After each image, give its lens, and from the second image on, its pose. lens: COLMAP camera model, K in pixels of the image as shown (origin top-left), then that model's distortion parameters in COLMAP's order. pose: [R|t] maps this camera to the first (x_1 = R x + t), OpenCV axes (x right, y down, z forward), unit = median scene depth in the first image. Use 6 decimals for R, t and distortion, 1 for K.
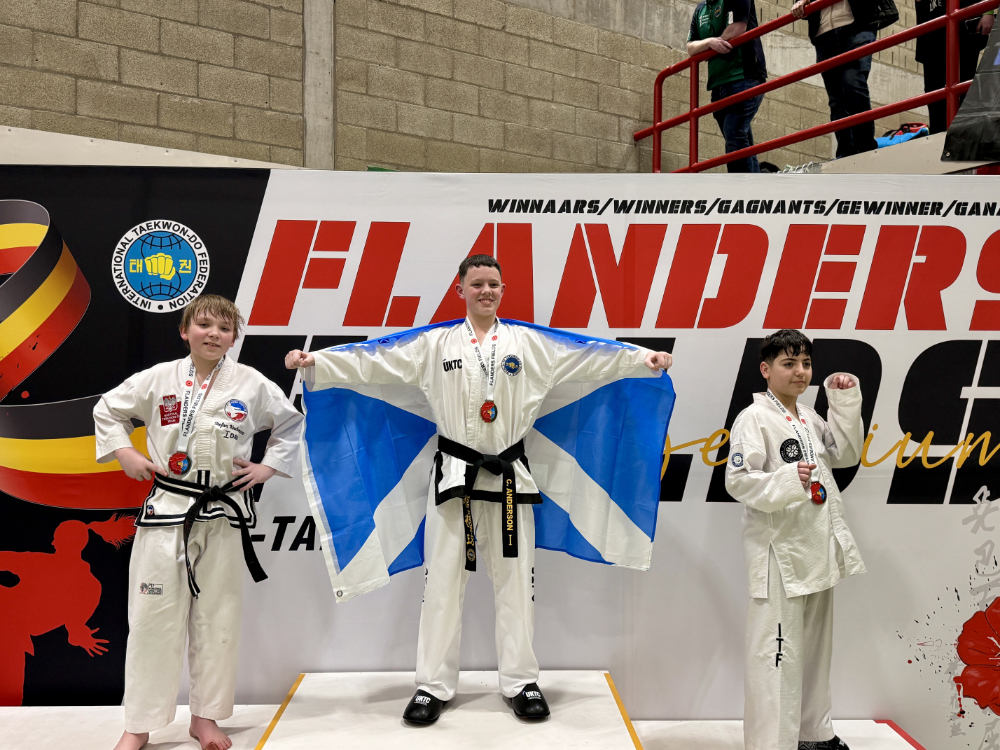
lens RADIAL K [[883.7, 0, 493.4], [0, 883.7, 360.6], [0, 0, 1]] dist [0.200461, -0.307317]
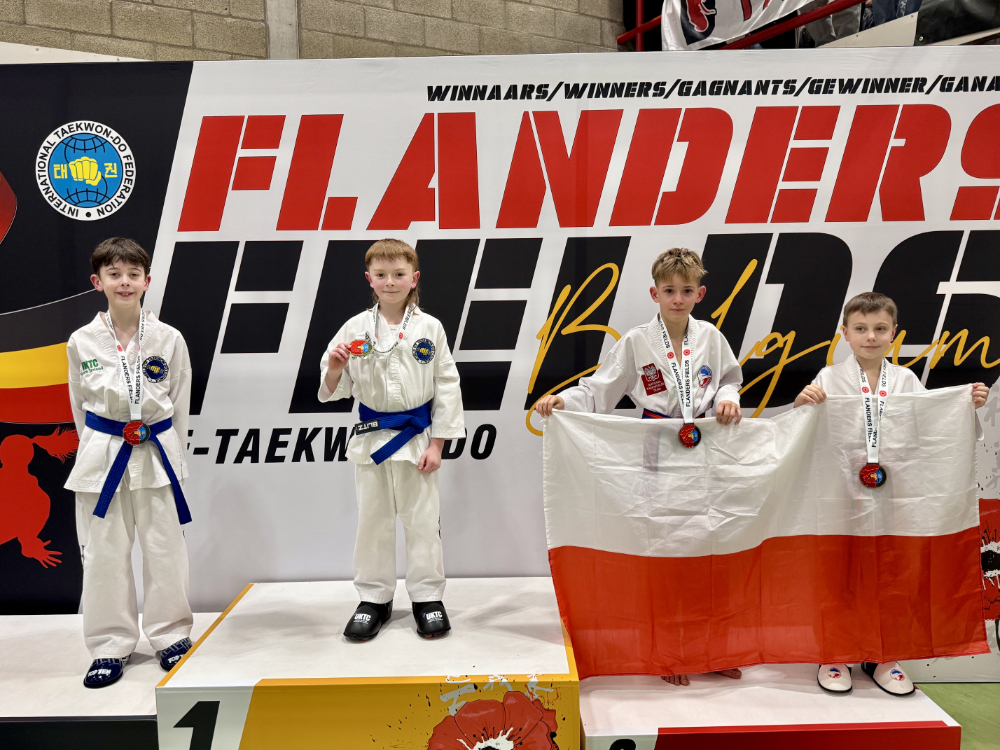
lens RADIAL K [[779.4, 0, 500.0], [0, 779.4, 375.0], [0, 0, 1]] dist [0.052968, -0.068050]
pose [[0.998842, -0.015668, -0.045492, 0.100969], [0.020514, 0.993928, 0.108104, 0.028155], [0.043522, -0.108912, 0.993098, 0.167072]]
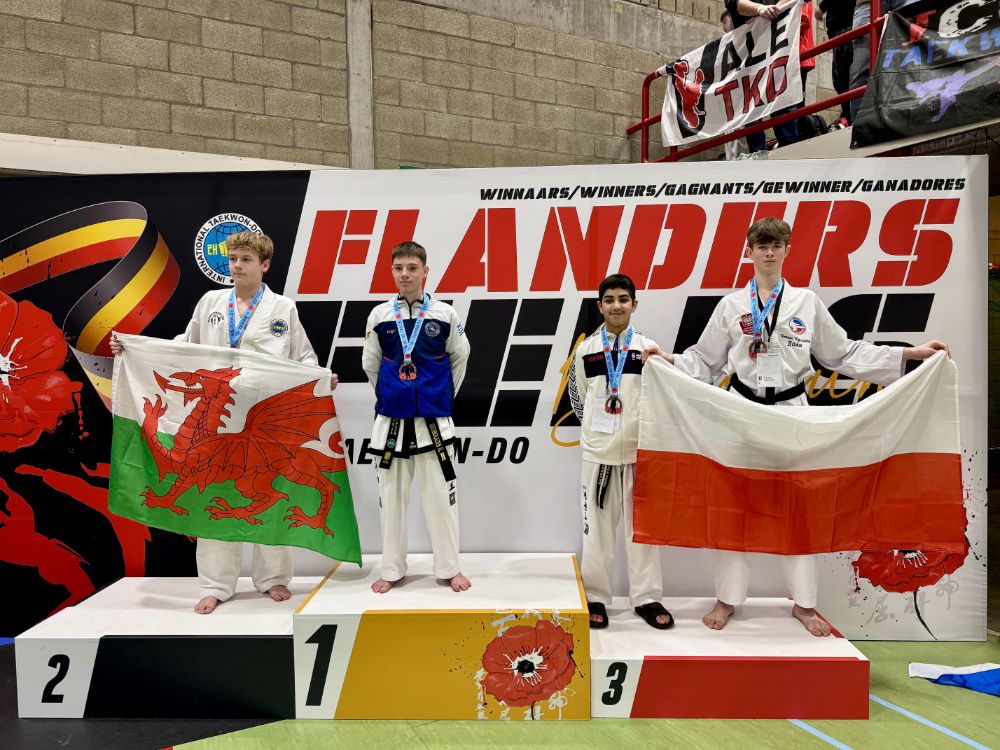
lens RADIAL K [[760.2, 0, 500.0], [0, 760.2, 375.0], [0, 0, 1]] dist [0.149319, -0.242265]
pose [[0.997032, -0.012512, -0.075966, 0.100533], [0.017078, 0.998067, 0.059758, 0.016131], [0.075071, -0.060878, 0.995318, -0.092151]]
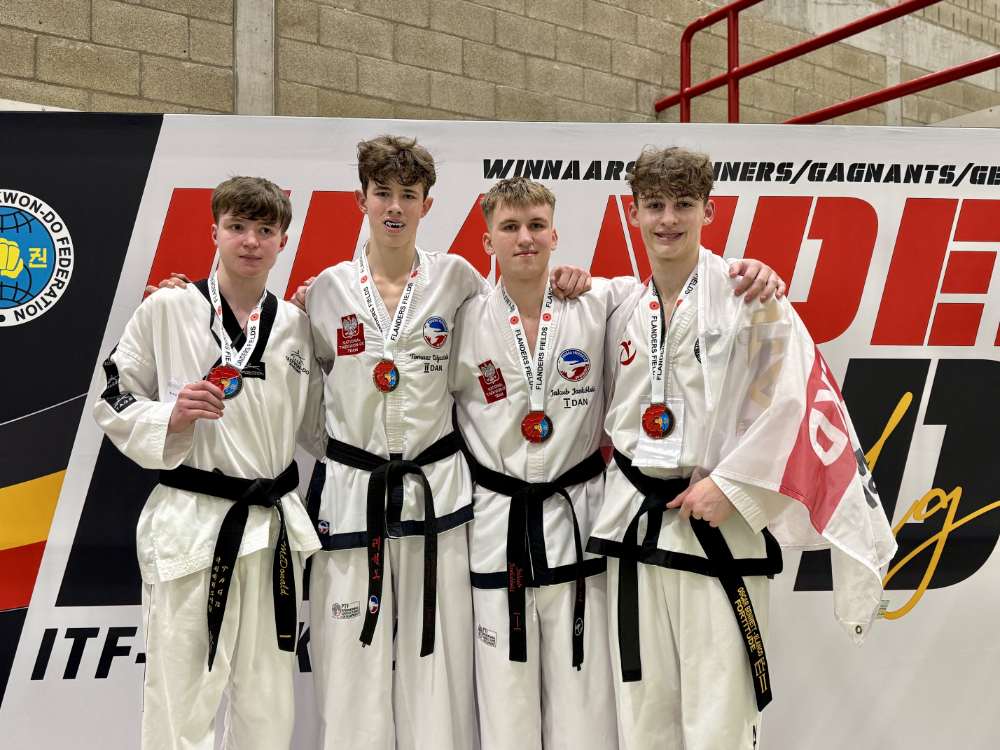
lens RADIAL K [[895.0, 0, 503.6], [0, 895.0, 383.9], [0, 0, 1]] dist [0.088709, -0.134964]
pose [[0.999341, -0.007069, 0.035606, -0.015607], [0.006775, 0.999942, 0.008385, -0.012675], [-0.035663, -0.008138, 0.999331, 0.297715]]
